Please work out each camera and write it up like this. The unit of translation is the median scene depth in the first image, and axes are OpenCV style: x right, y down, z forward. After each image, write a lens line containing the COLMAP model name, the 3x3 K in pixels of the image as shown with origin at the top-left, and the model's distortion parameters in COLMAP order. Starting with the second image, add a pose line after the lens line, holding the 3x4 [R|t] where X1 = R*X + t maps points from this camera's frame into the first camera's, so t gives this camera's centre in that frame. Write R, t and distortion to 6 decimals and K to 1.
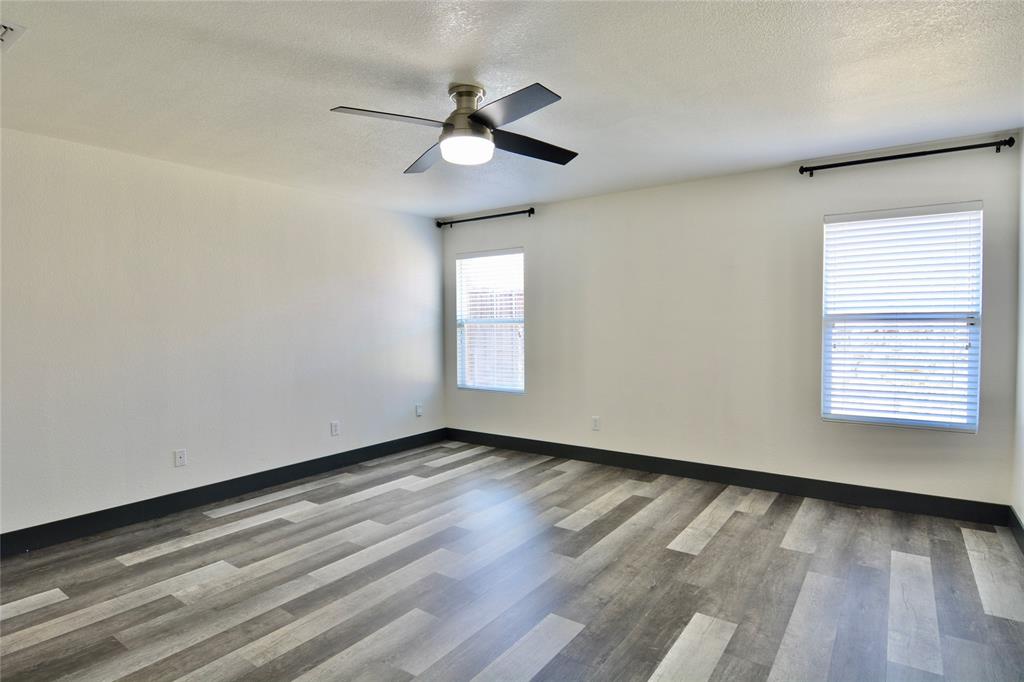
lens RADIAL K [[546.3, 0, 502.3], [0, 546.3, 342.6], [0, 0, 1]] dist [-0.010584, -0.002994]
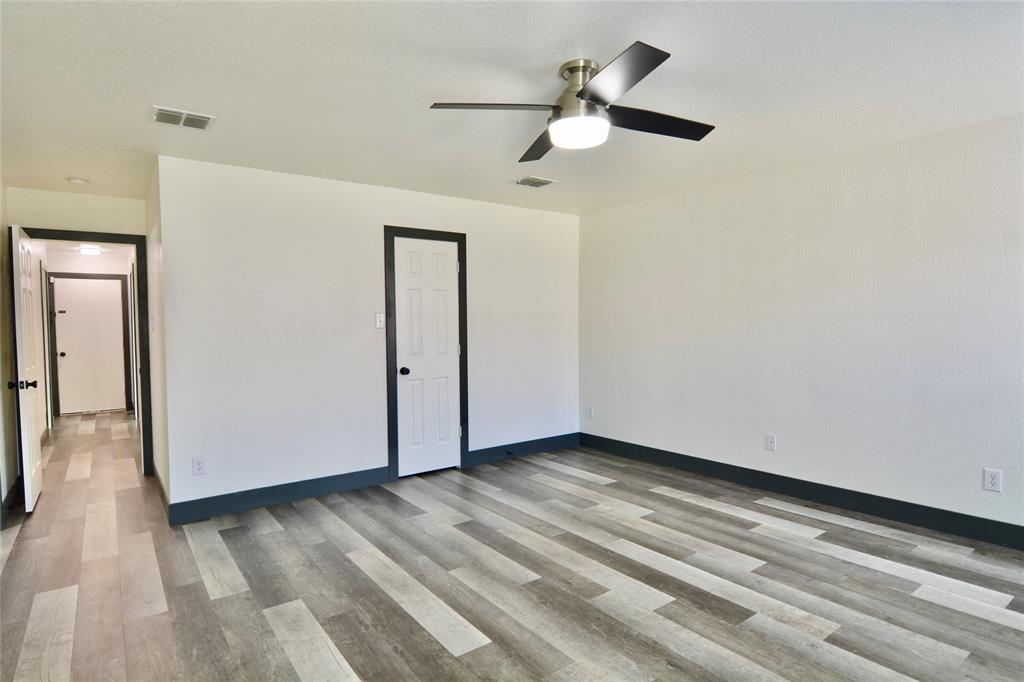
lens RADIAL K [[546.3, 0, 502.3], [0, 546.3, 342.6], [0, 0, 1]] dist [-0.010584, -0.002994]
pose [[-0.306665, 0.046904, -0.950661, 0.653400], [-0.018974, 0.998285, 0.055374, -0.040222], [0.951628, 0.035020, -0.305250, 0.894816]]
